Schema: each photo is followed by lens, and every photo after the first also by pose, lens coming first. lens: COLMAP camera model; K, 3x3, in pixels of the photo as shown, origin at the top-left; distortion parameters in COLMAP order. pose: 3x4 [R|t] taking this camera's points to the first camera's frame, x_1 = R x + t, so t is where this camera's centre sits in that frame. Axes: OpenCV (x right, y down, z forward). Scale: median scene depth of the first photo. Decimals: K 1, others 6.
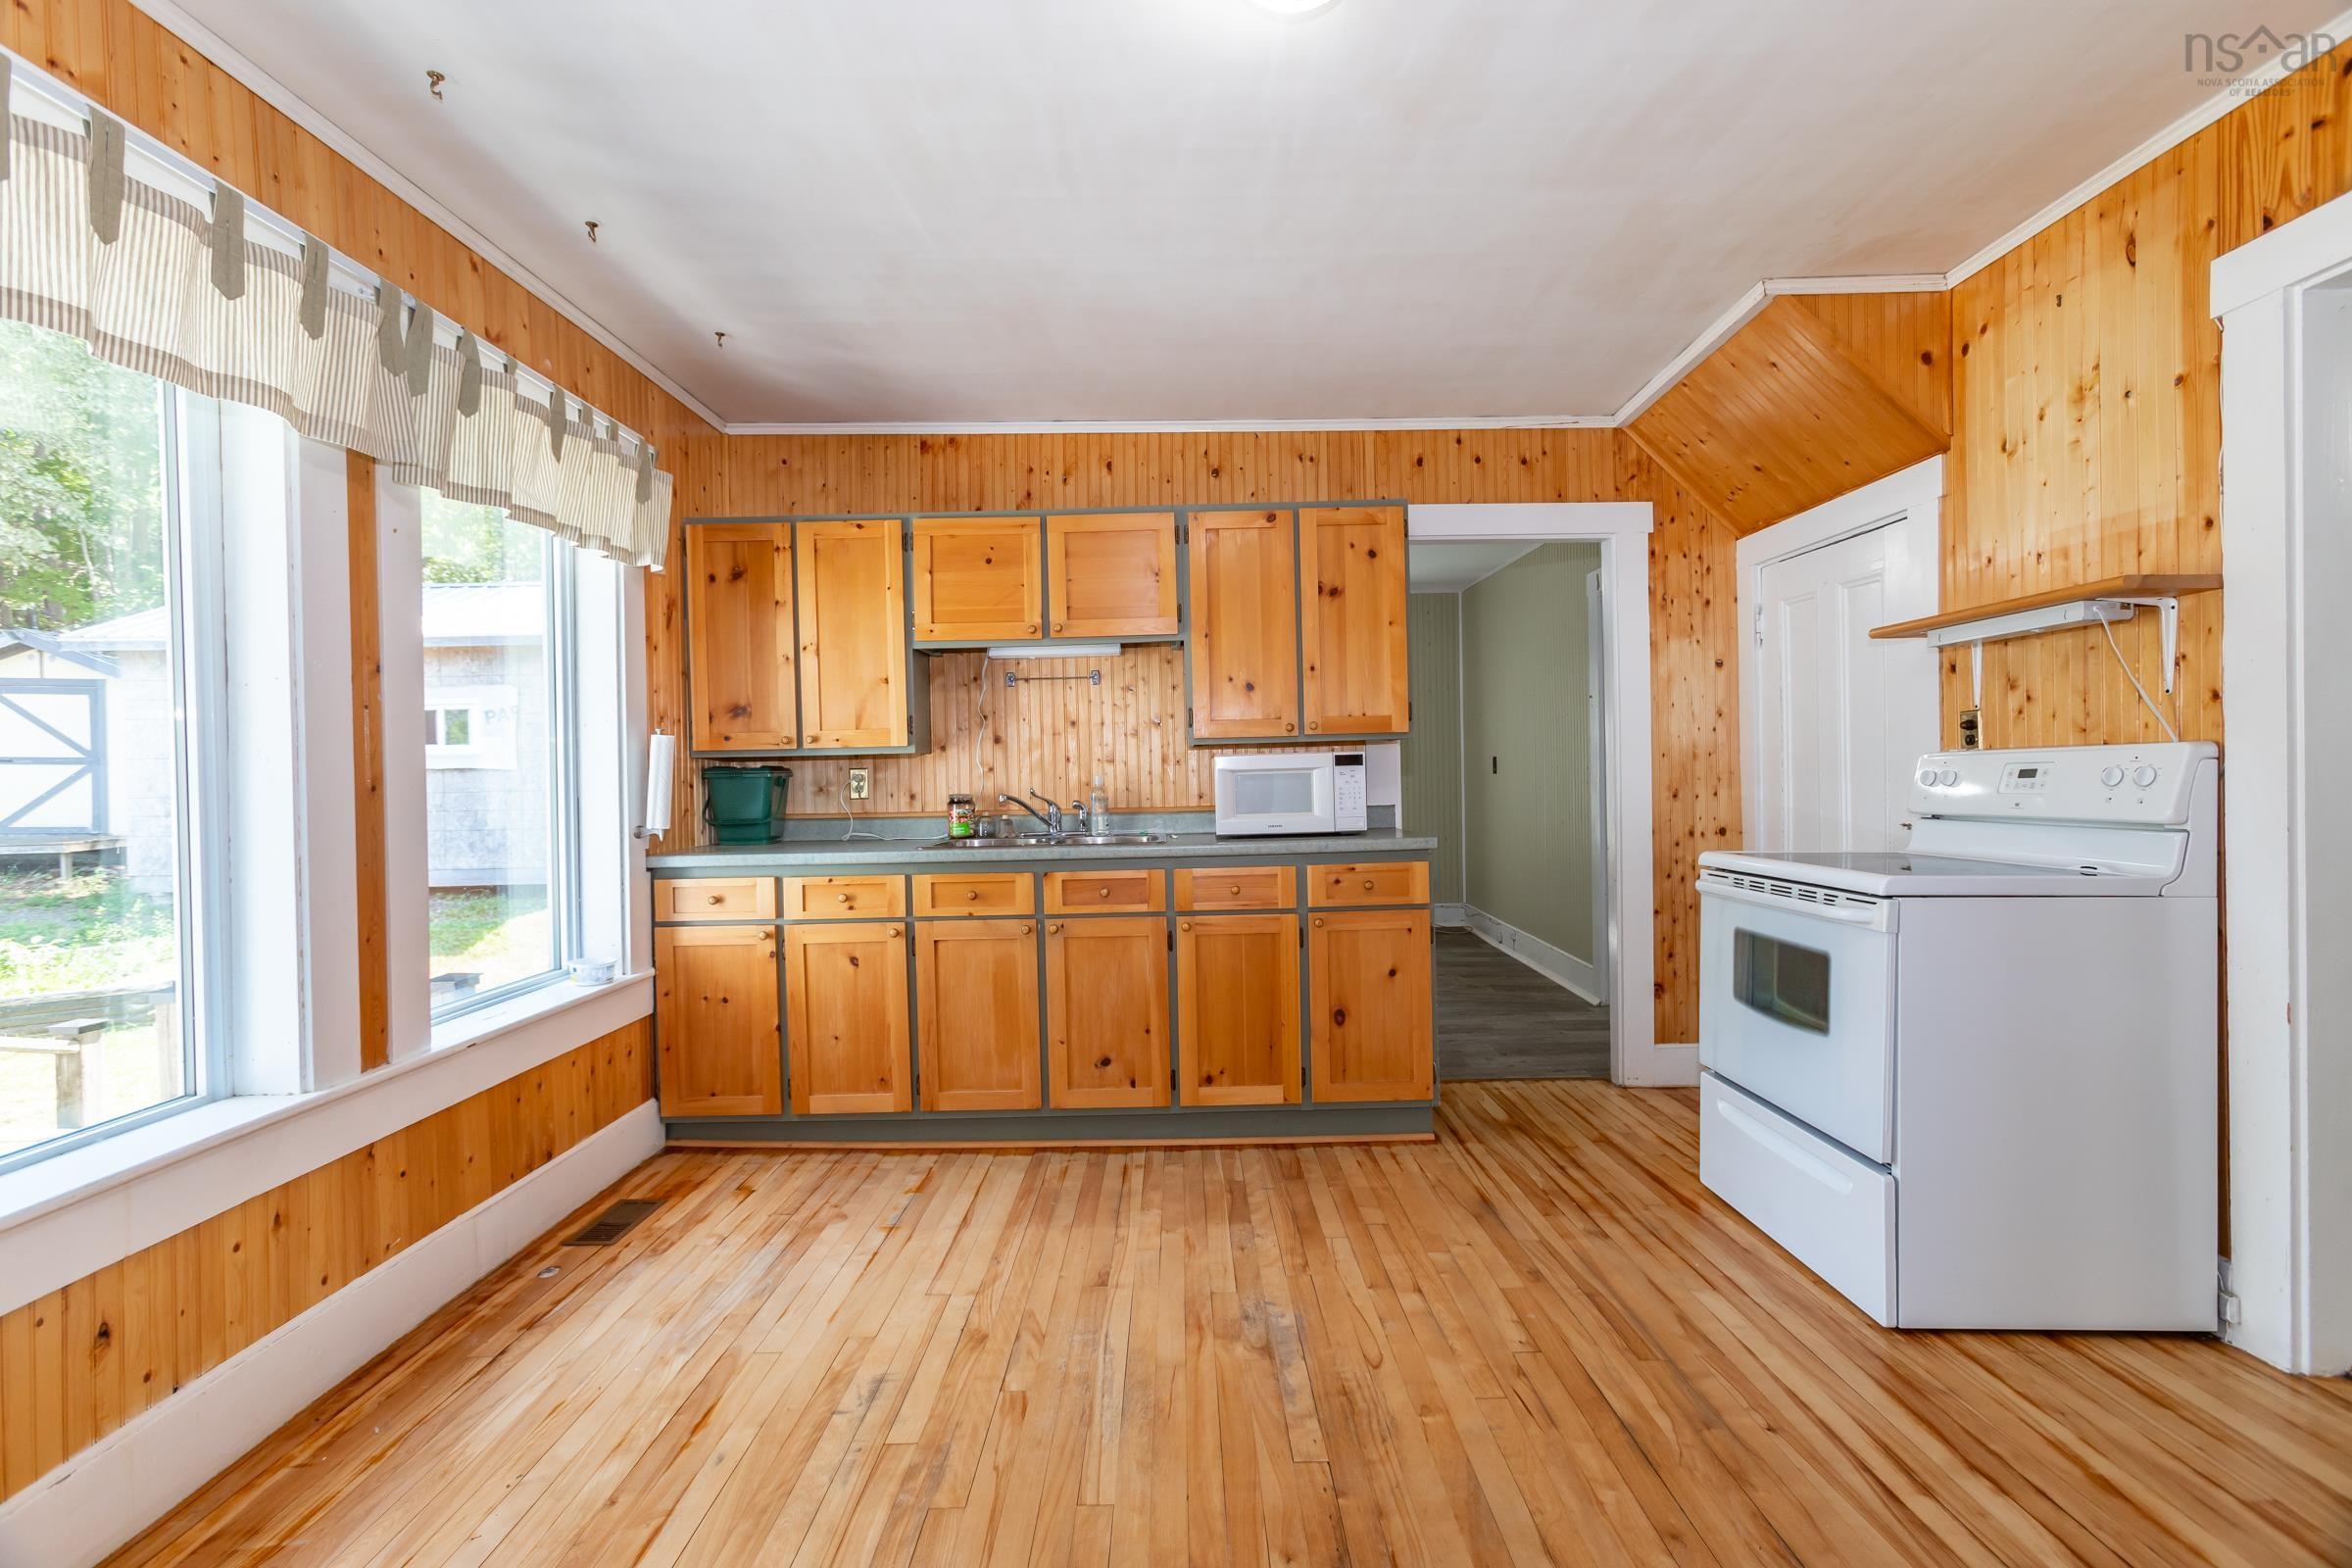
lens RADIAL K [[1044.9, 0, 1175.3], [0, 1044.9, 791.1], [0, 0, 1]] dist [-0.024851, 0.014910]
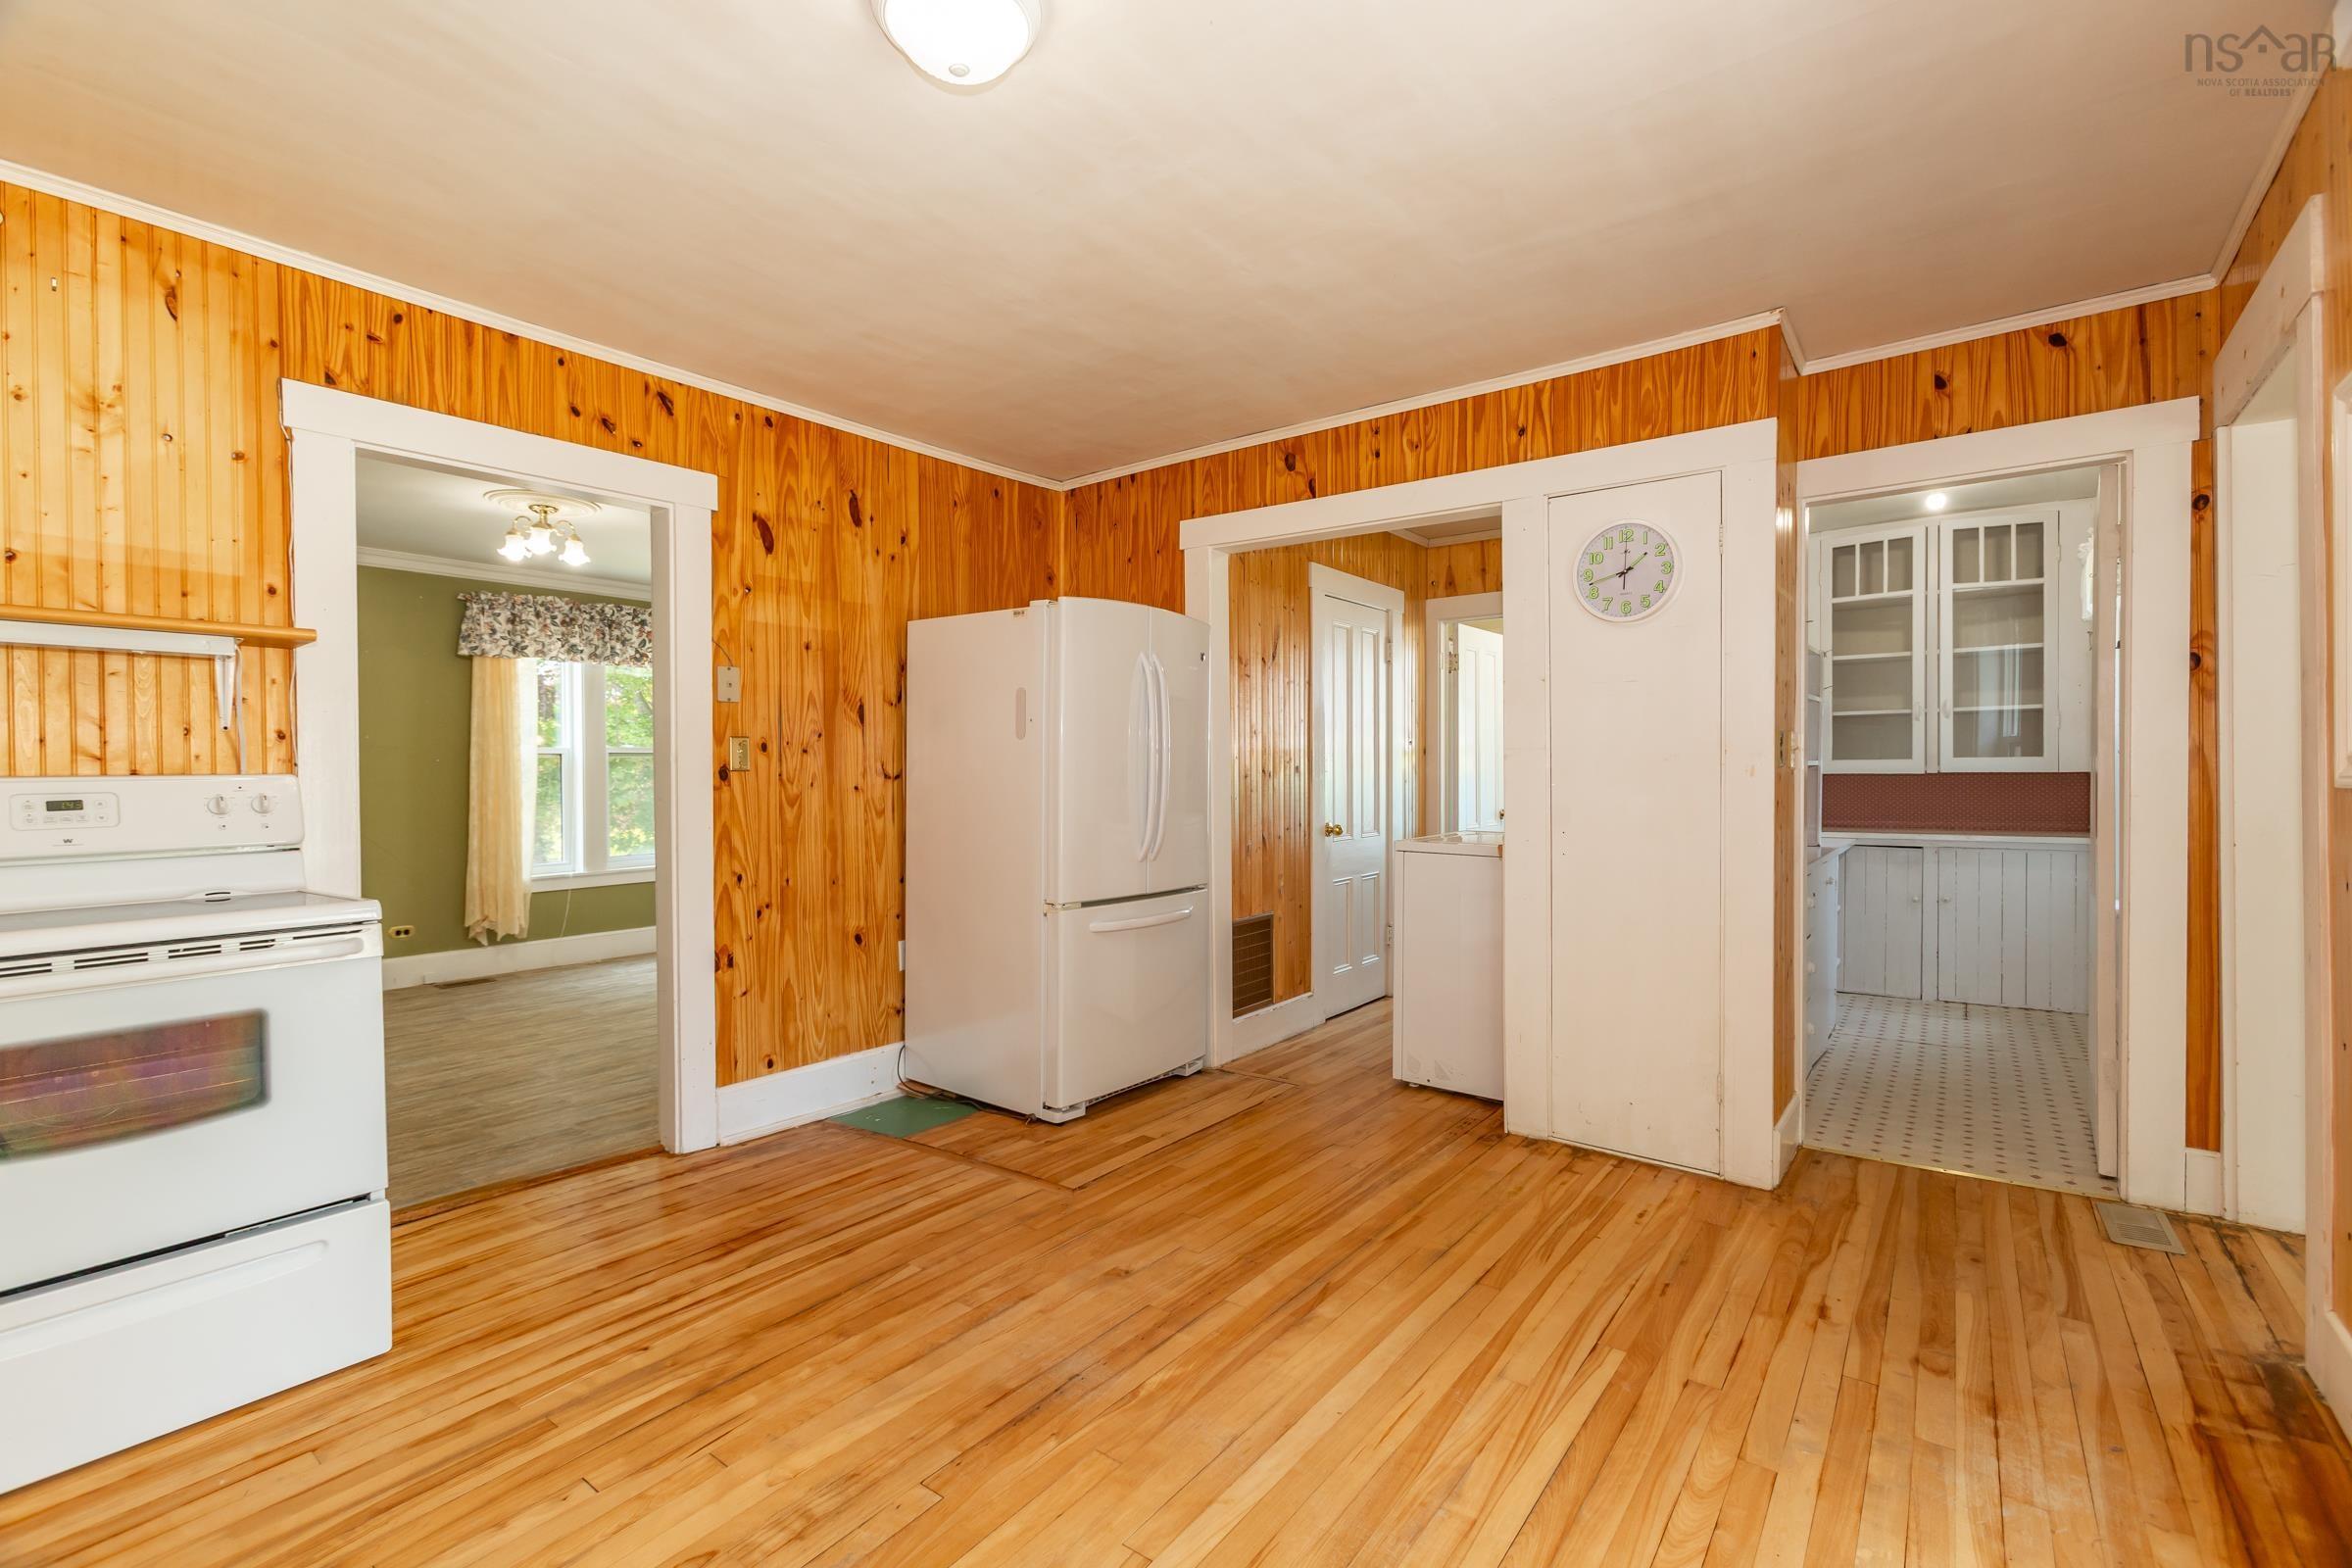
lens RADIAL K [[1034.2, 0, 1168.1], [0, 1034.2, 779.1], [0, 0, 1]] dist [-0.023673, 0.013649]
pose [[-0.790507, 0.023019, 0.612020, -0.356622], [0.034170, 0.999395, 0.006547, -0.010248], [-0.611498, 0.026088, -0.790815, 0.879132]]
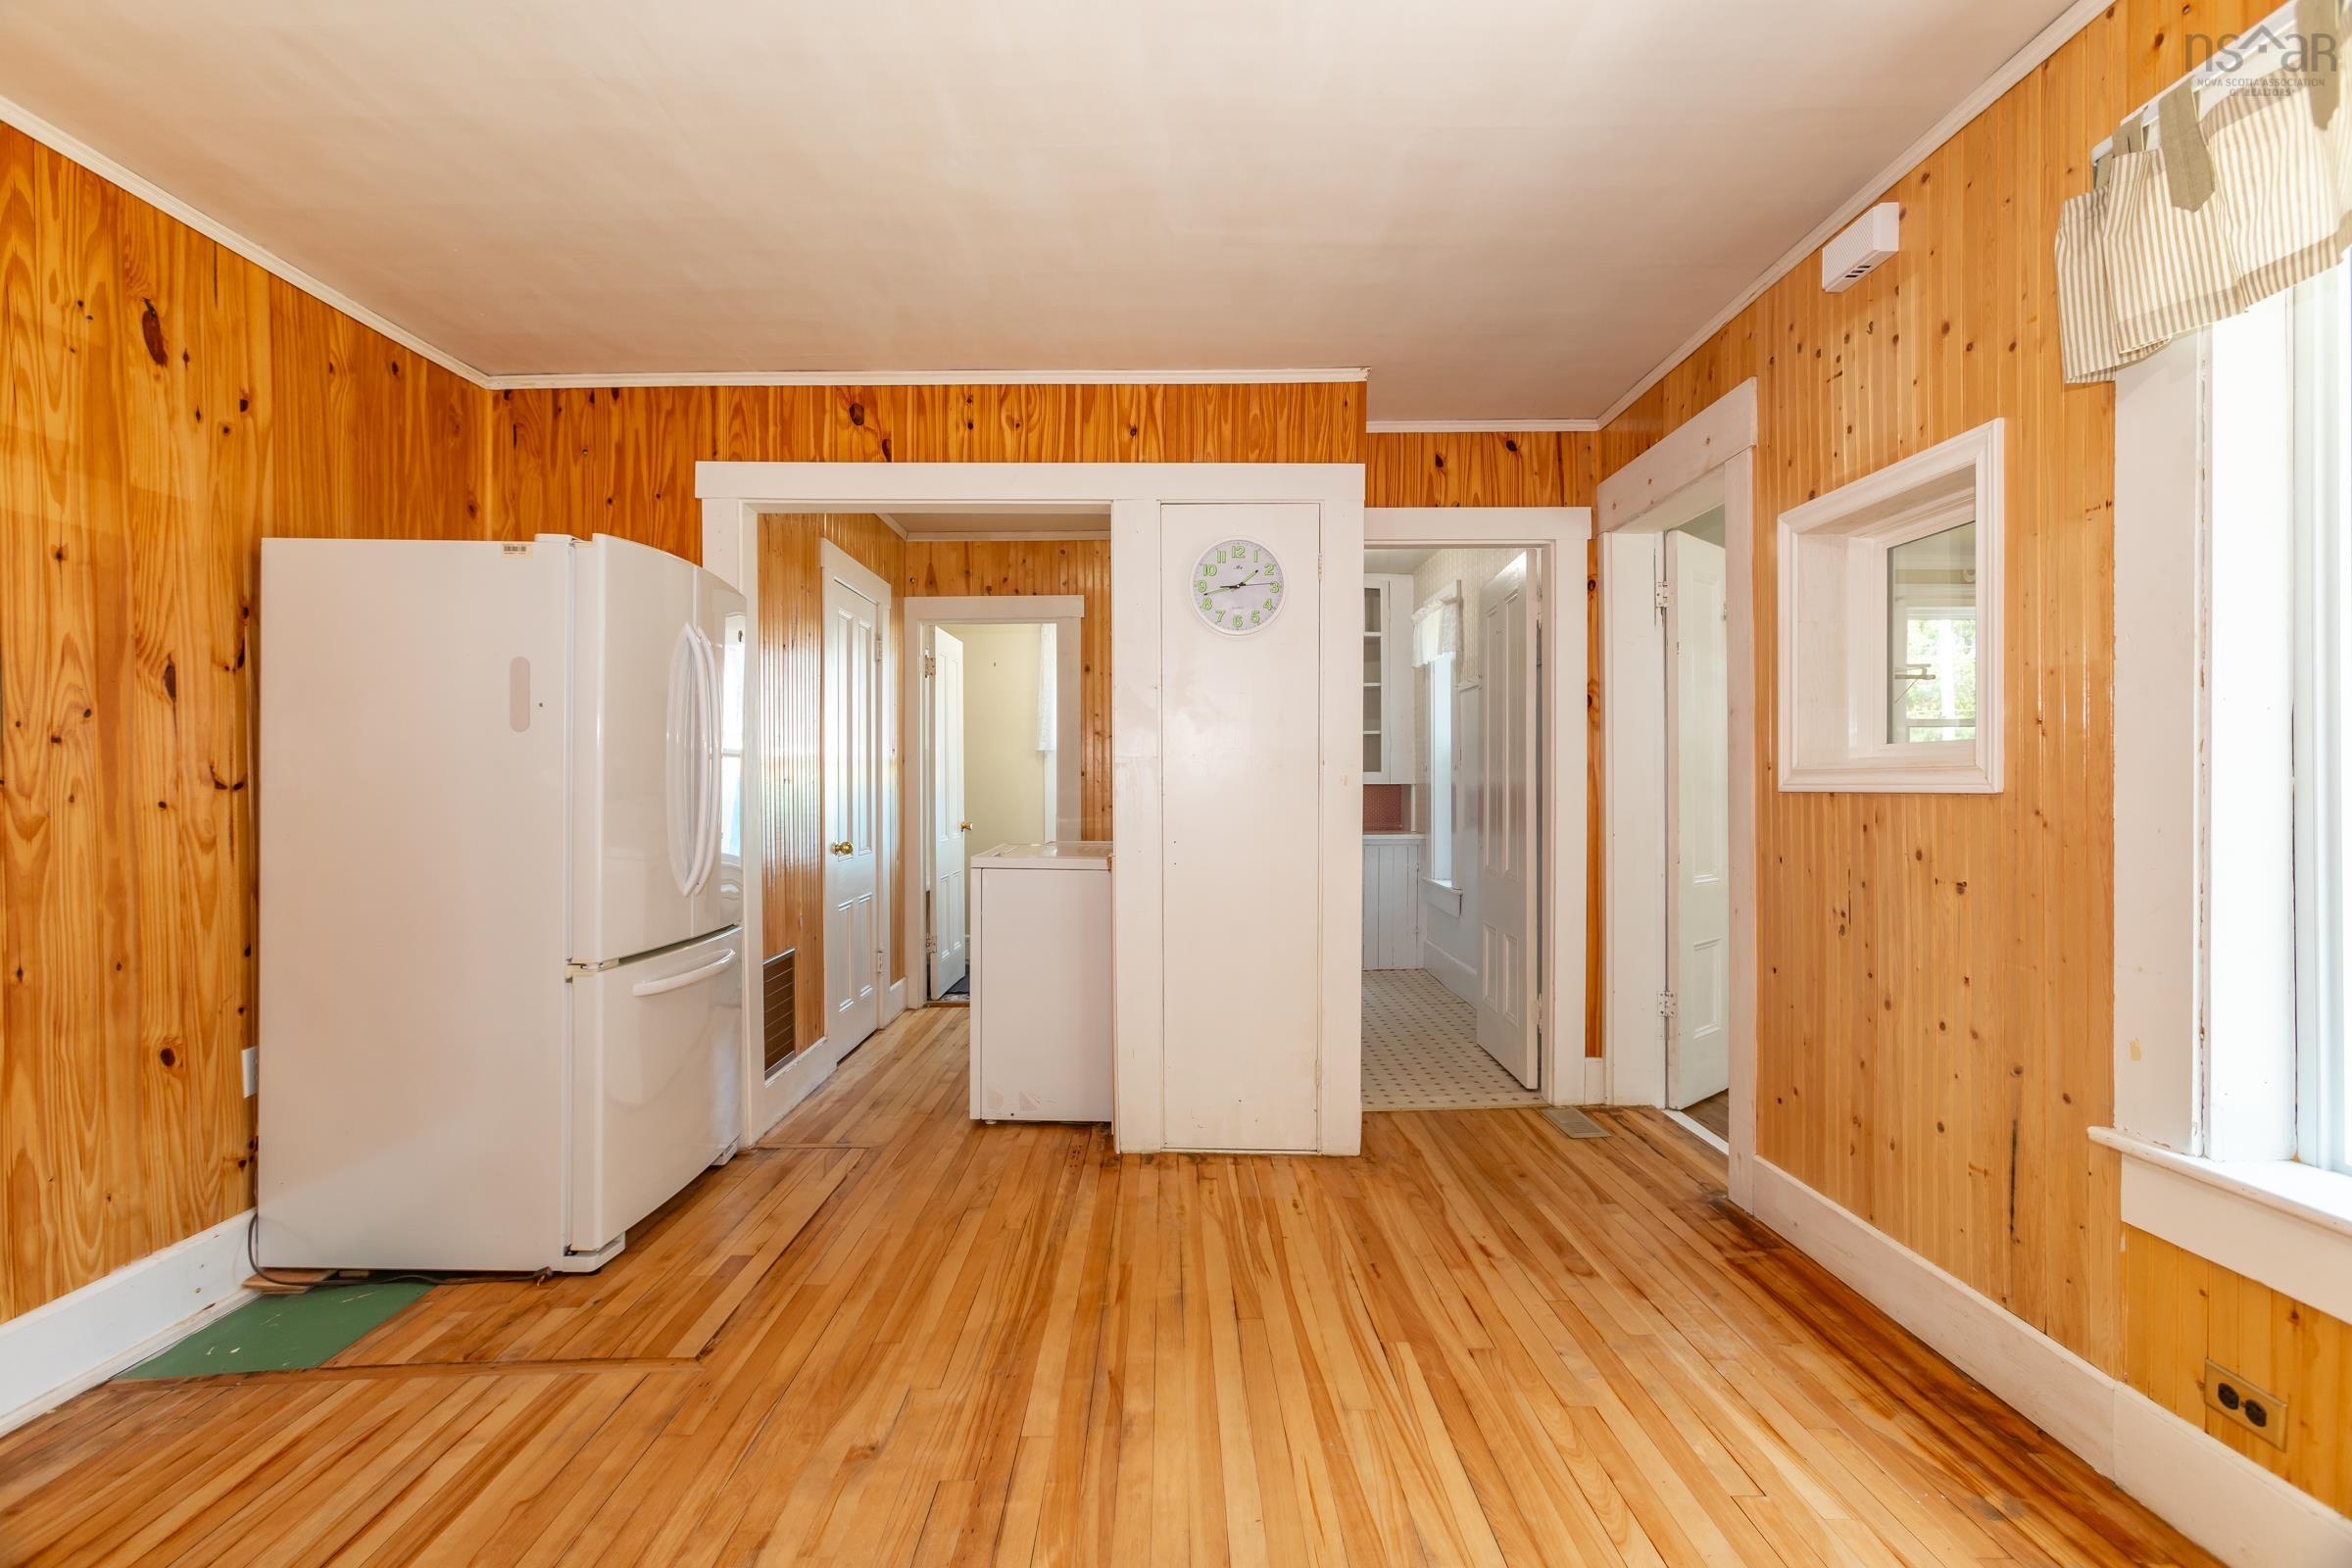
lens RADIAL K [[1042.0, 0, 1165.2], [0, 1042.0, 795.3], [0, 0, 1]] dist [-0.024855, 0.013965]
pose [[-0.999648, 0.025829, 0.006110, -0.032311], [0.025999, 0.999225, 0.029555, -0.013704], [-0.005342, 0.029703, -0.999544, 0.862302]]
